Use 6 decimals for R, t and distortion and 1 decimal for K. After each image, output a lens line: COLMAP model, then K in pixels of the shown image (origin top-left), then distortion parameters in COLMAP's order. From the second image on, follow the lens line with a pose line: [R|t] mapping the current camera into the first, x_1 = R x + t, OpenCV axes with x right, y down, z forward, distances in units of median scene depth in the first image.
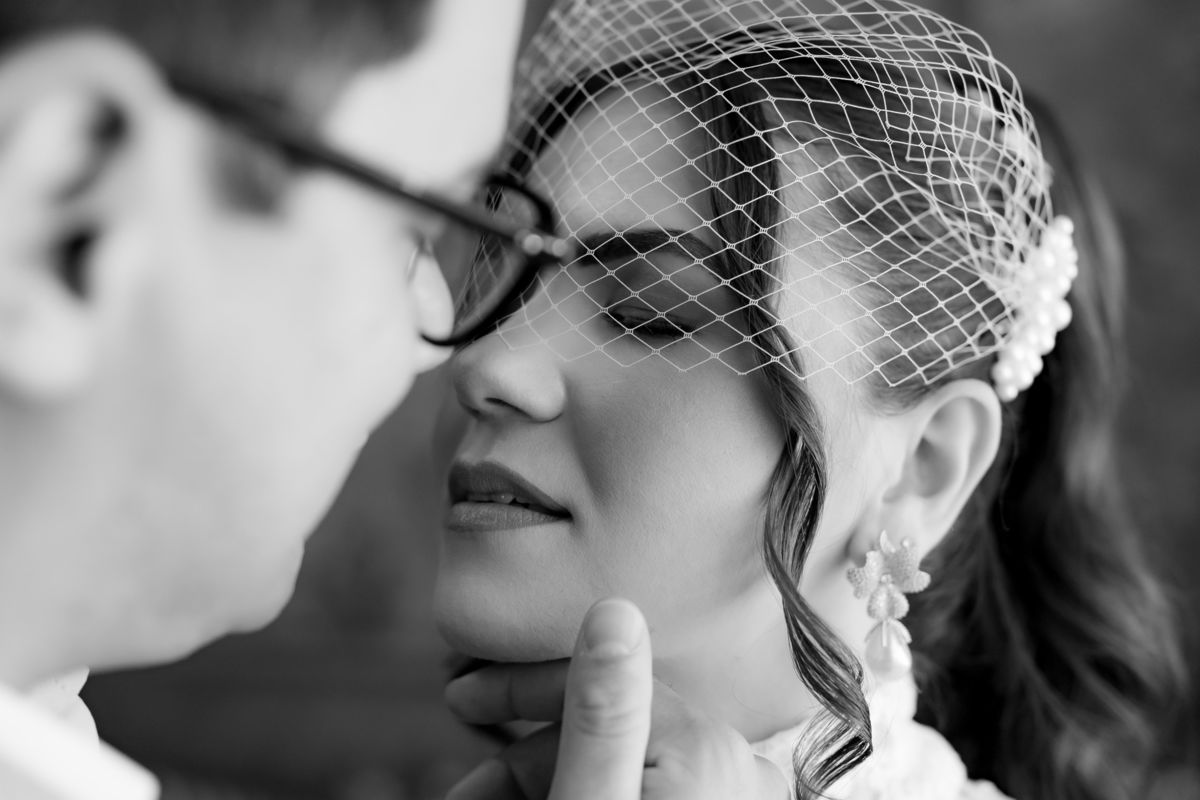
lens RADIAL K [[1637.3, 0, 600.0], [0, 1637.3, 400.0], [0, 0, 1]] dist [0.072948, -0.021410]
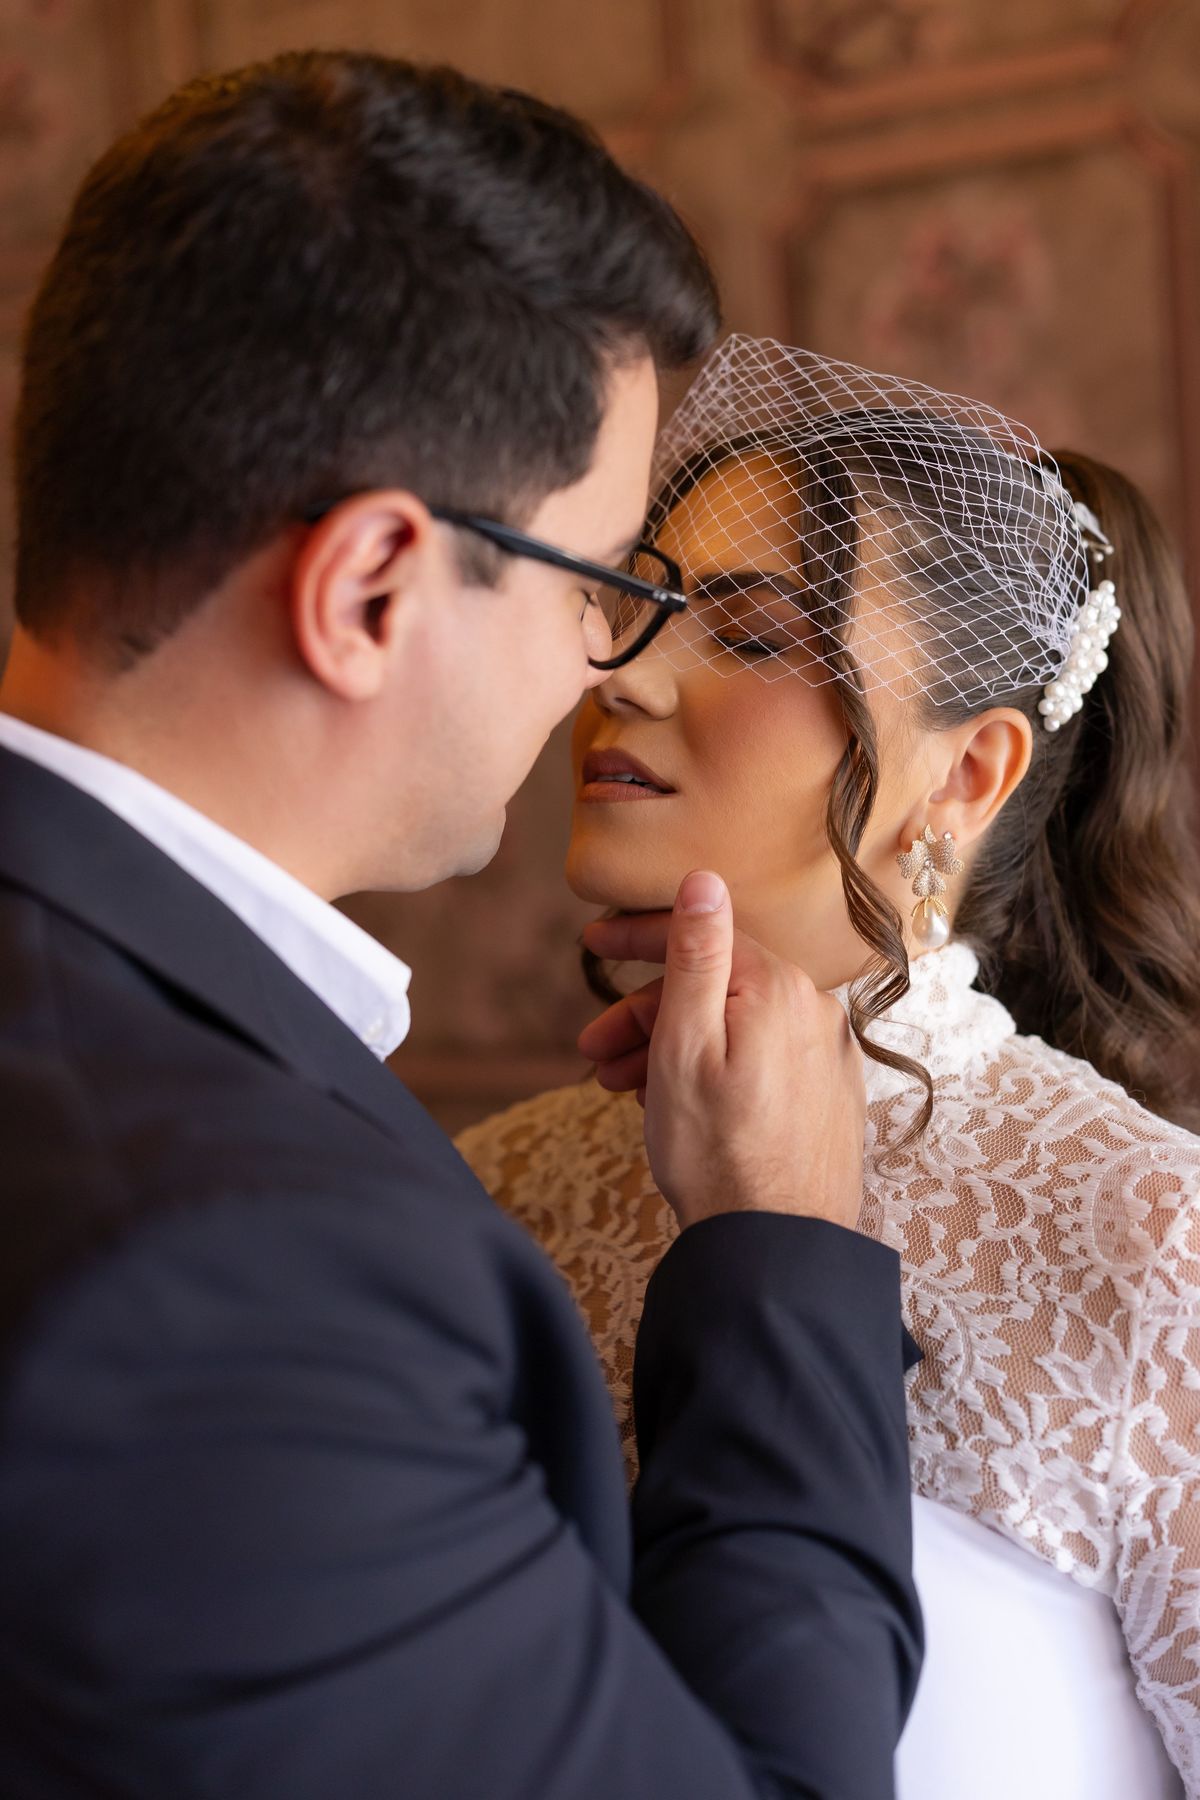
lens RADIAL K [[2456.0, 0, 600.0], [0, 2456.0, 900.0], [0, 0, 1]] dist [0.072948, -0.021410]
pose [[0.994792, 0.057072, -0.084450, 0.088325], [-0.055985, 0.998316, 0.015184, 0.126582], [0.085174, -0.010377, 0.996312, -0.904774]]
